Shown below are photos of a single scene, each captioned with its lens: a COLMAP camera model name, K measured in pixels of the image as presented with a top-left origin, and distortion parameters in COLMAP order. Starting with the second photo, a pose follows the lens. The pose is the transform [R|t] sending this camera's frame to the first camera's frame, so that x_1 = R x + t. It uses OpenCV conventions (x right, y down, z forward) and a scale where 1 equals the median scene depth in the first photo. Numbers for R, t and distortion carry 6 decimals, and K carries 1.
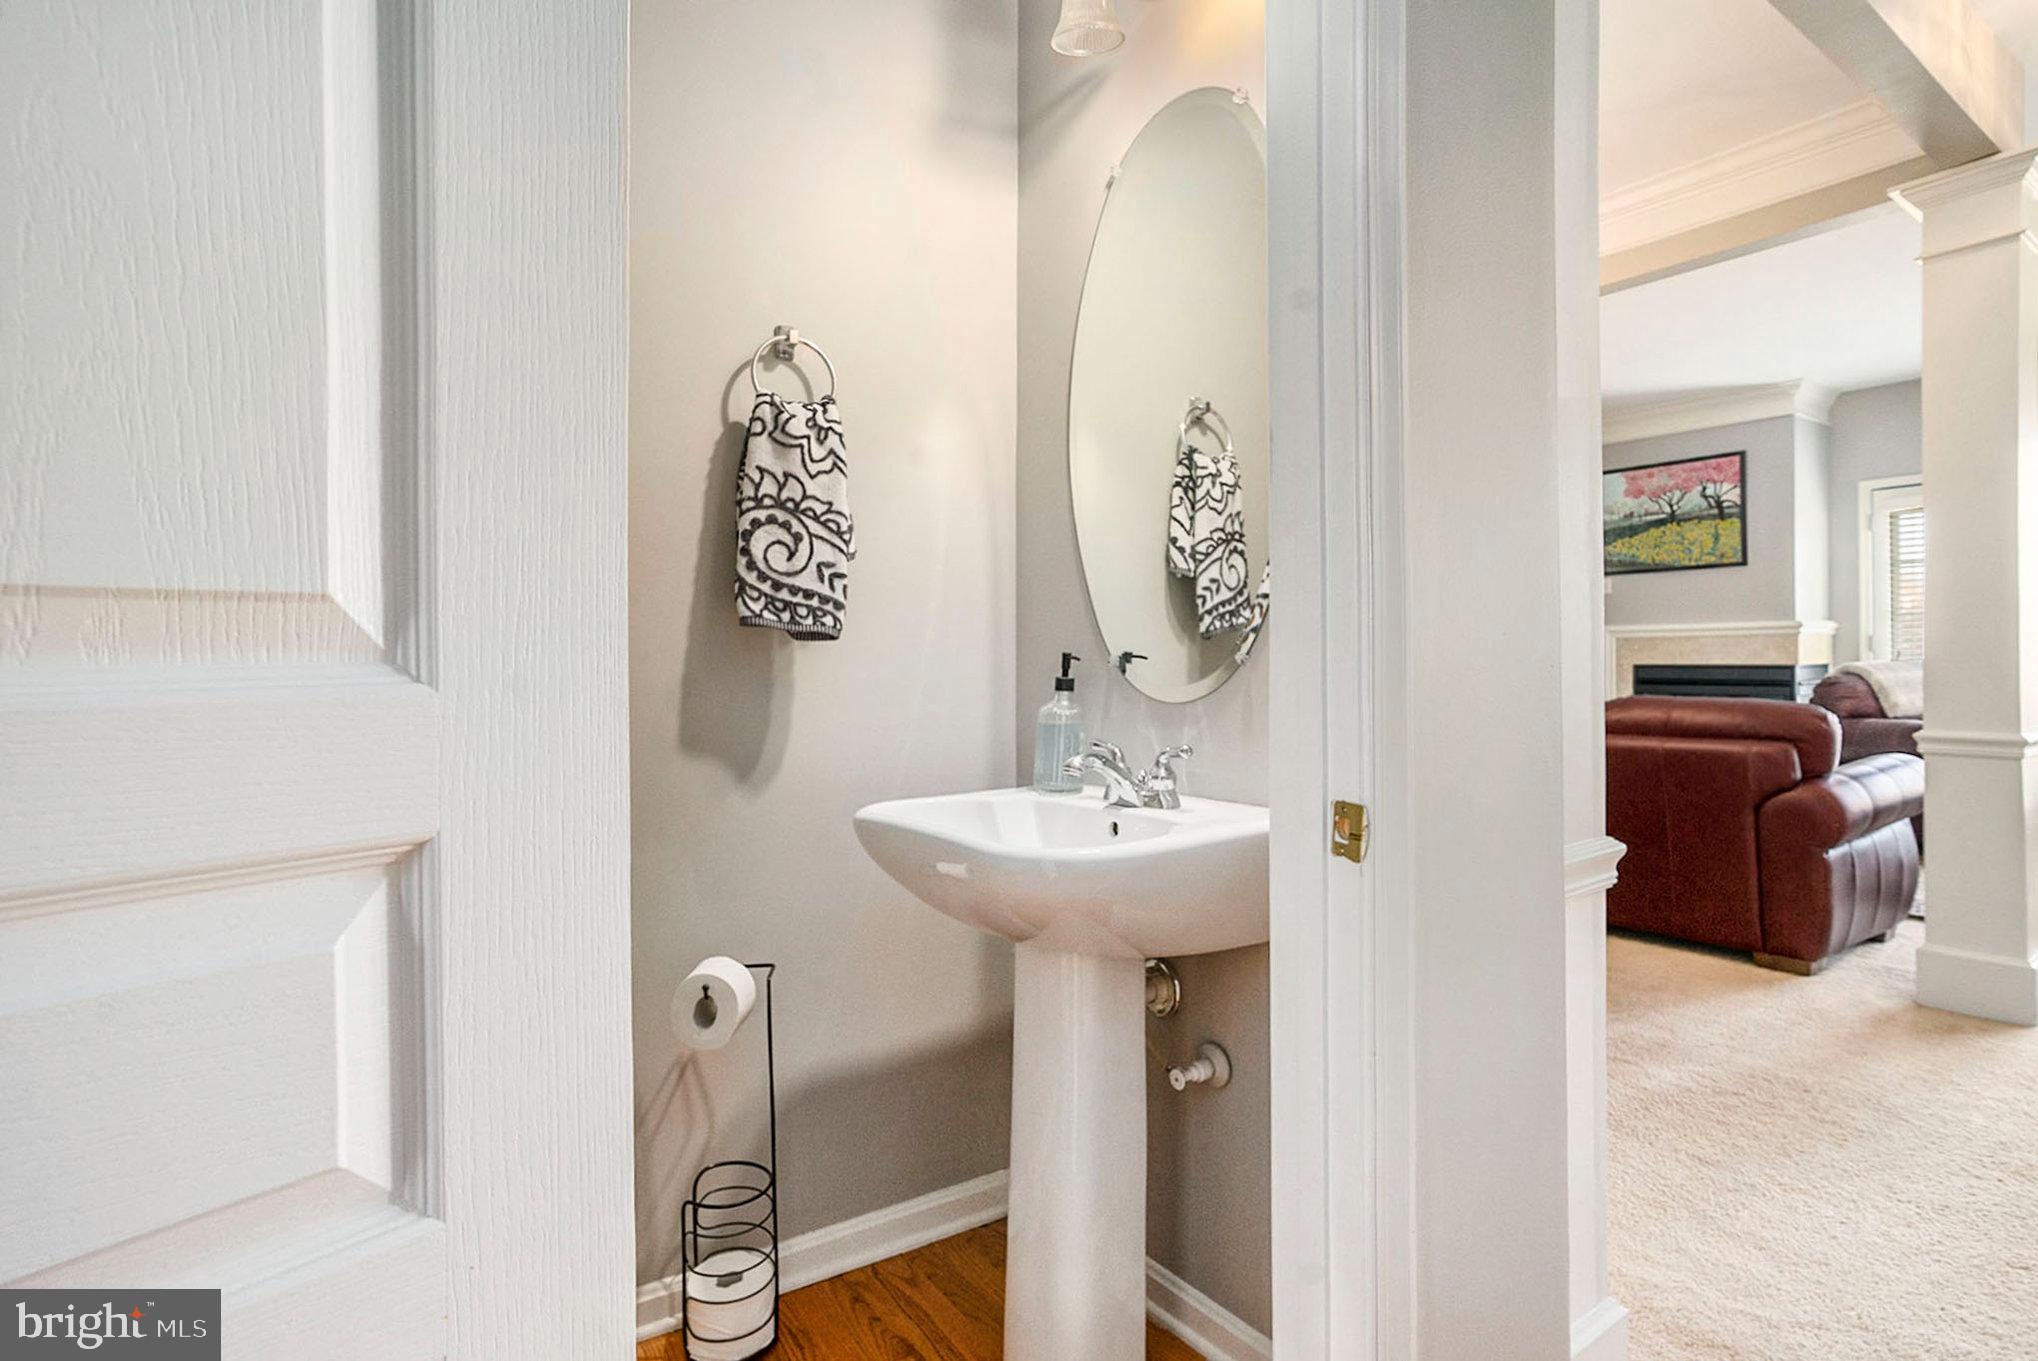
lens RADIAL K [[1029.1, 0, 1023.5], [0, 1029.1, 660.0], [0, 0, 1]] dist [-0.049992, 0.006980]
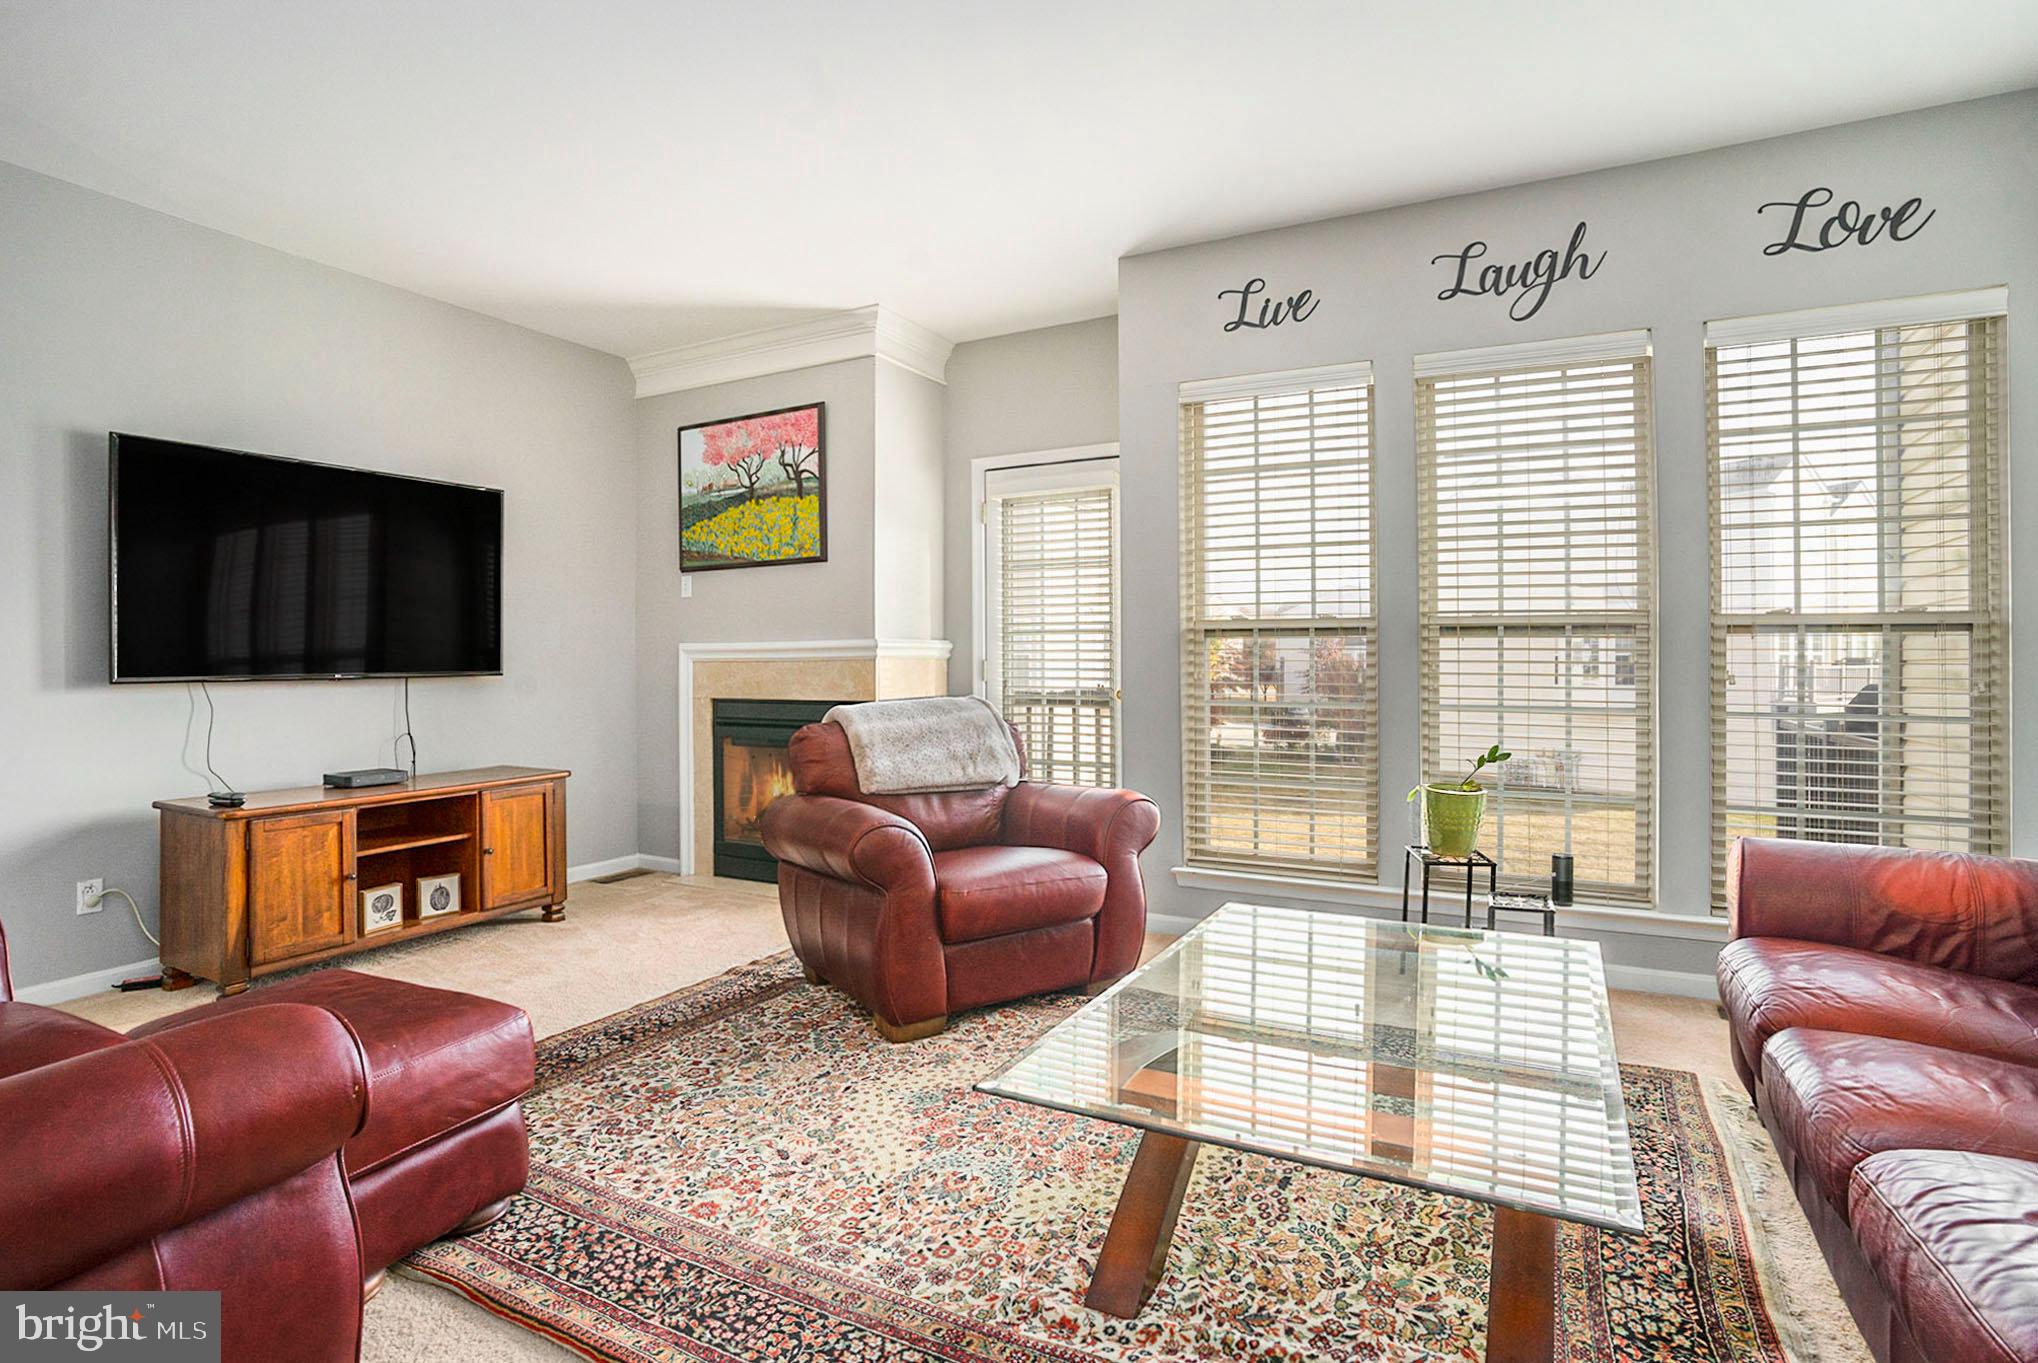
lens RADIAL K [[1029.1, 0, 1007.8], [0, 1029.1, 670.1], [0, 0, 1]] dist [-0.049992, 0.006980]
pose [[0.888421, 0.004612, 0.459007, 0.496260], [-0.003239, 0.999988, -0.003780, -0.013926], [-0.459019, 0.001872, 0.888425, 0.283972]]
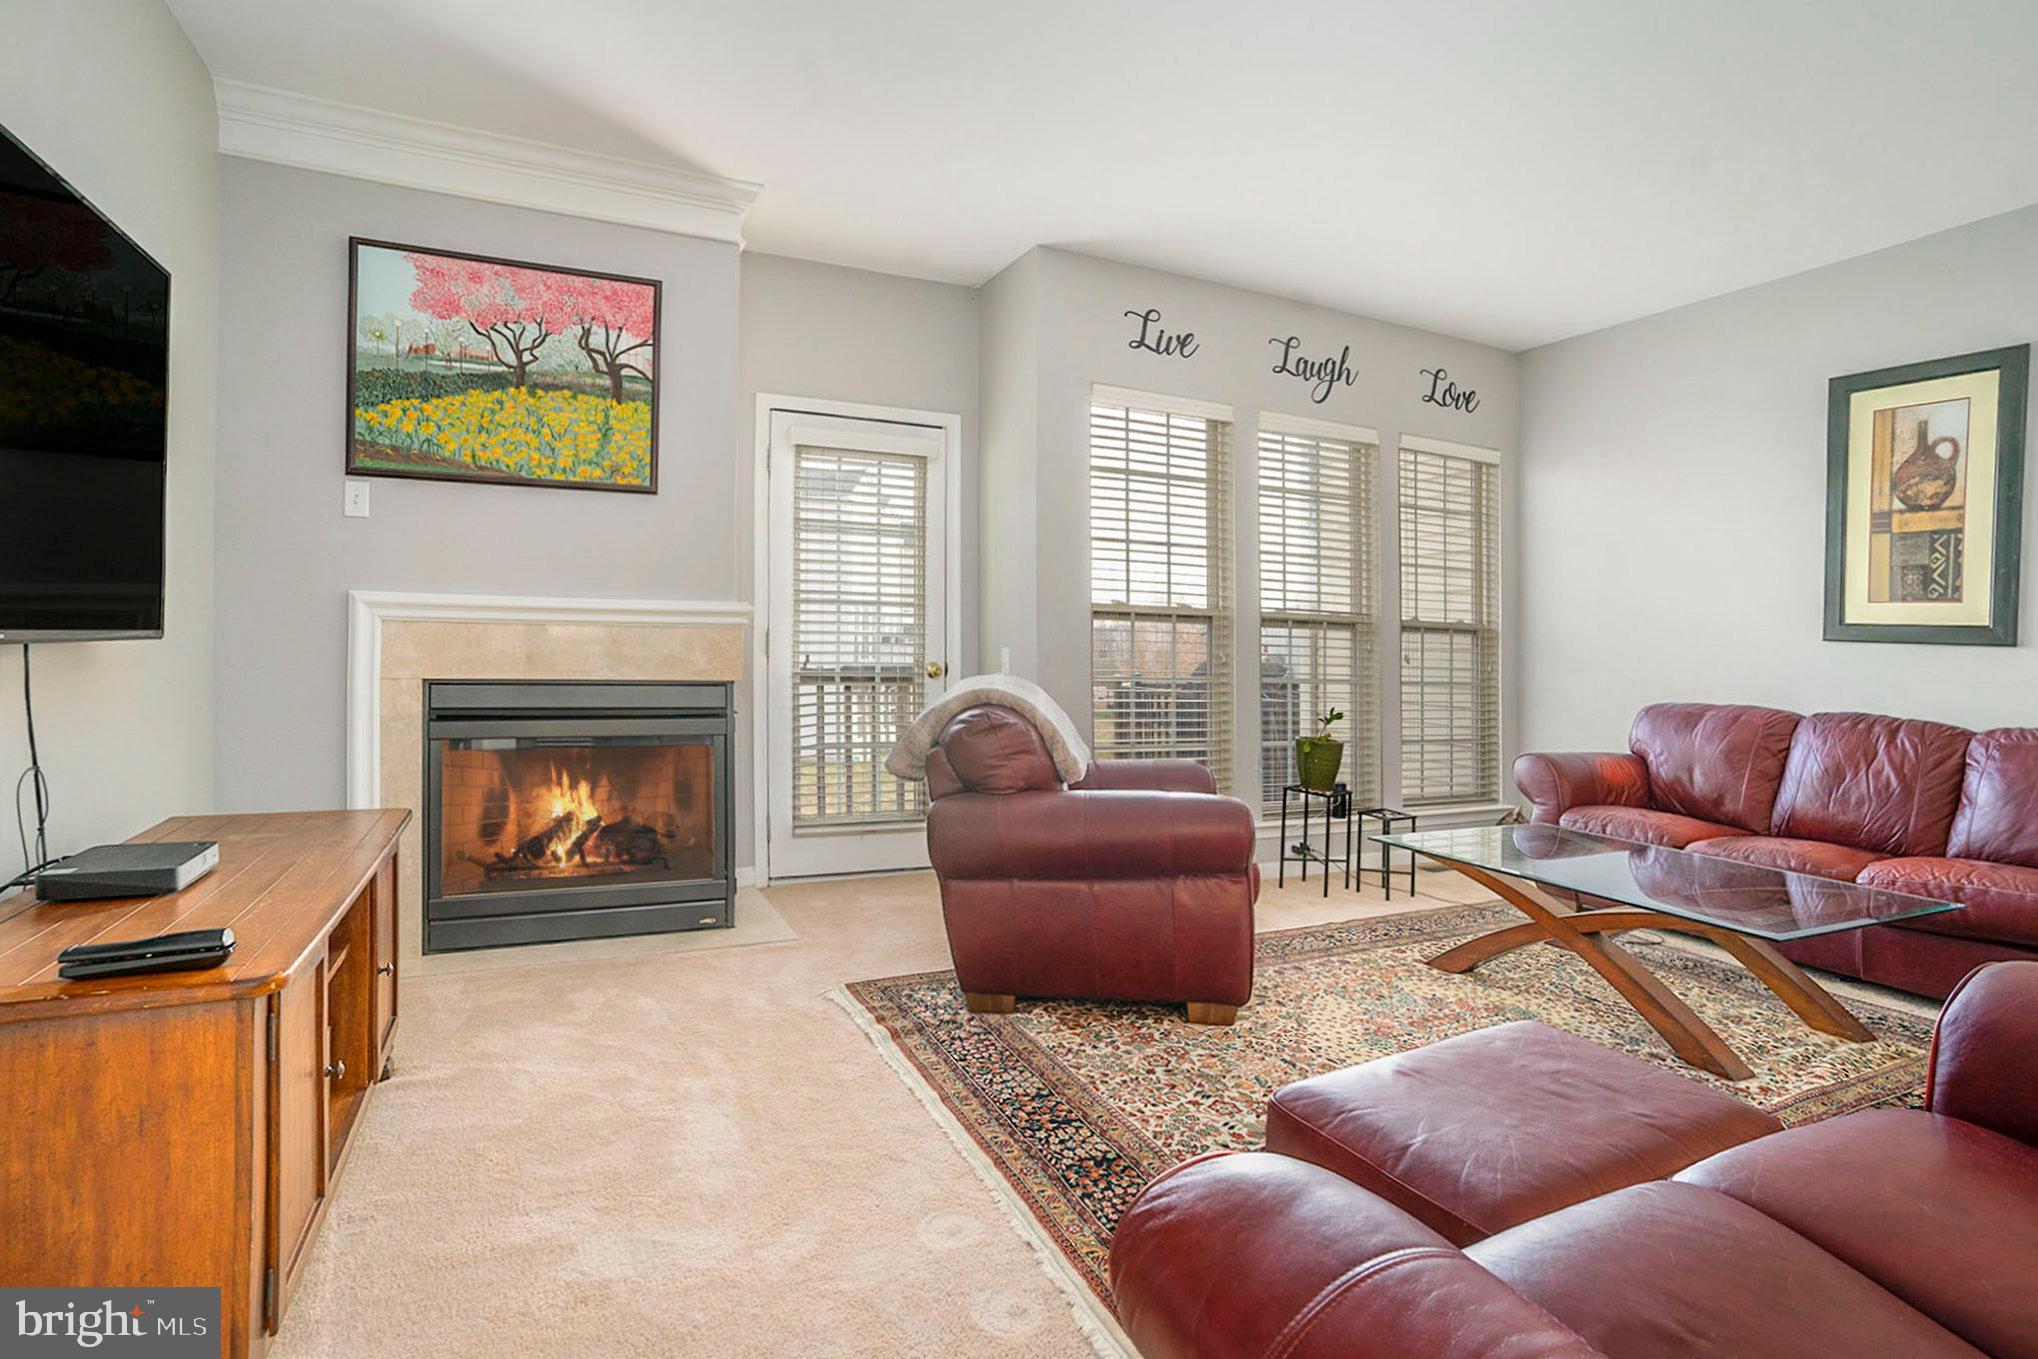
lens RADIAL K [[1029.1, 0, 1035.6], [0, 1029.1, 649.0], [0, 0, 1]] dist [-0.049992, 0.006980]
pose [[0.154319, 0.006313, 0.988001, 0.210746], [-0.018639, 0.999820, -0.003478, -0.013409], [-0.987845, -0.017879, 0.154409, 0.710569]]
